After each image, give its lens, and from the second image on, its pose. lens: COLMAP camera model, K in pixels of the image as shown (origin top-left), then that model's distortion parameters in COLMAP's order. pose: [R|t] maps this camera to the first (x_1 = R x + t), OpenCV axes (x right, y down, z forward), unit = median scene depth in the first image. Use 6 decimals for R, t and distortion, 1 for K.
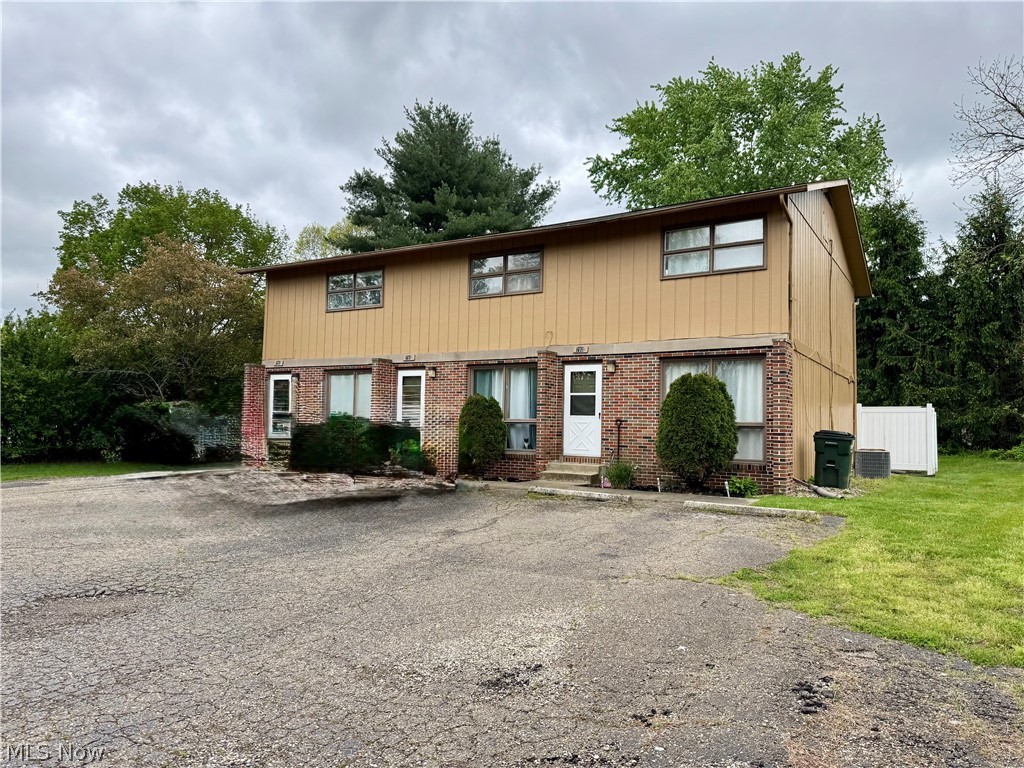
lens RADIAL K [[701.7, 0, 512.0], [0, 701.7, 384.0], [0, 0, 1]] dist [0.072403, -0.081966]
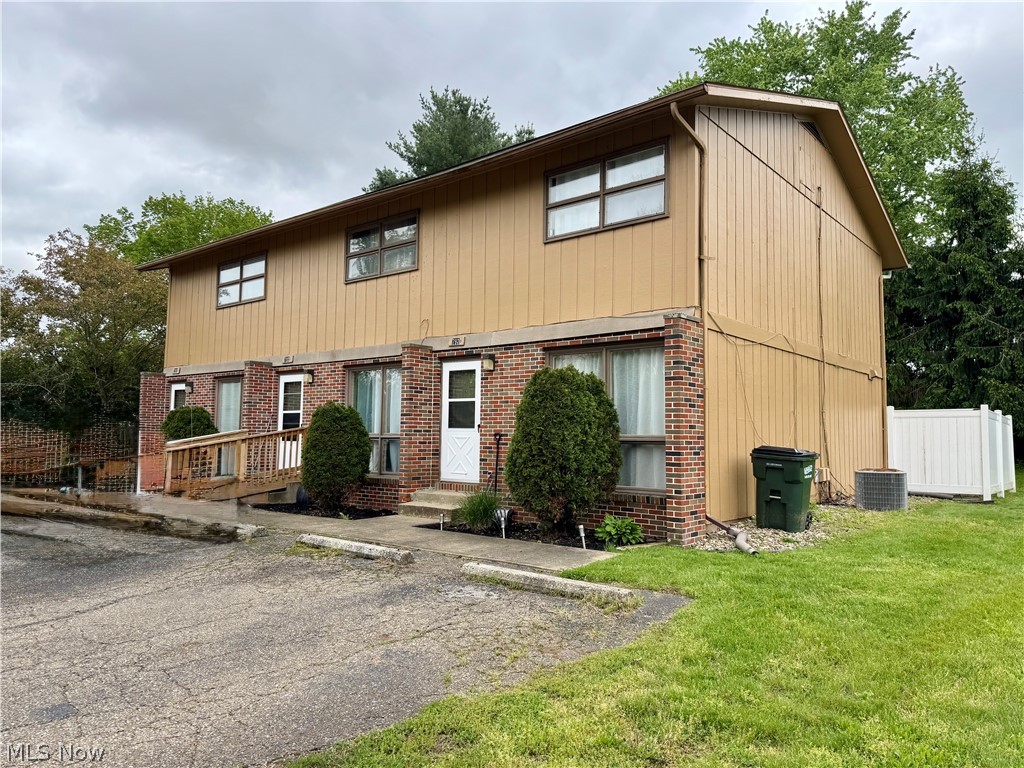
lens RADIAL K [[707.0, 0, 518.3], [0, 707.0, 381.9], [0, 0, 1]] dist [0.066312, -0.076814]
pose [[0.991324, -0.021211, -0.129721, 0.251676], [0.019286, 0.999685, -0.016077, 0.008042], [0.130021, 0.013436, 0.991420, 0.239269]]
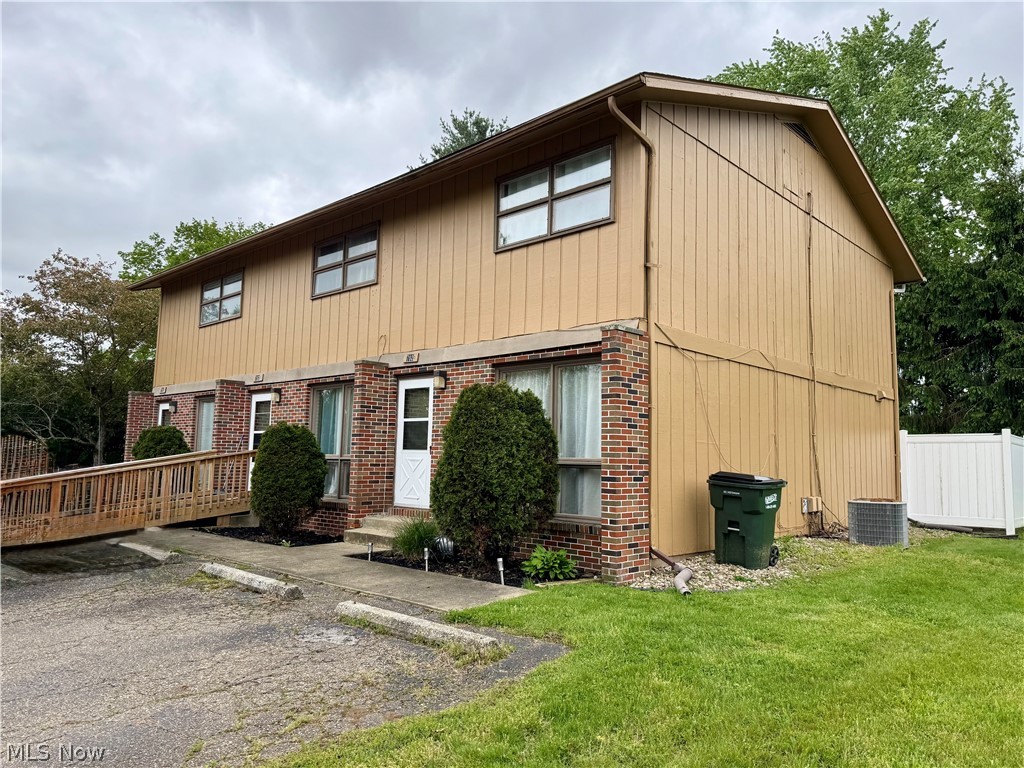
lens RADIAL K [[707.0, 0, 518.3], [0, 707.0, 381.9], [0, 0, 1]] dist [0.066312, -0.076814]
pose [[0.980966, -0.023679, -0.192729, 0.331339], [0.014208, 0.998629, -0.050376, 0.013020], [0.193658, 0.046679, 0.979958, 0.297481]]
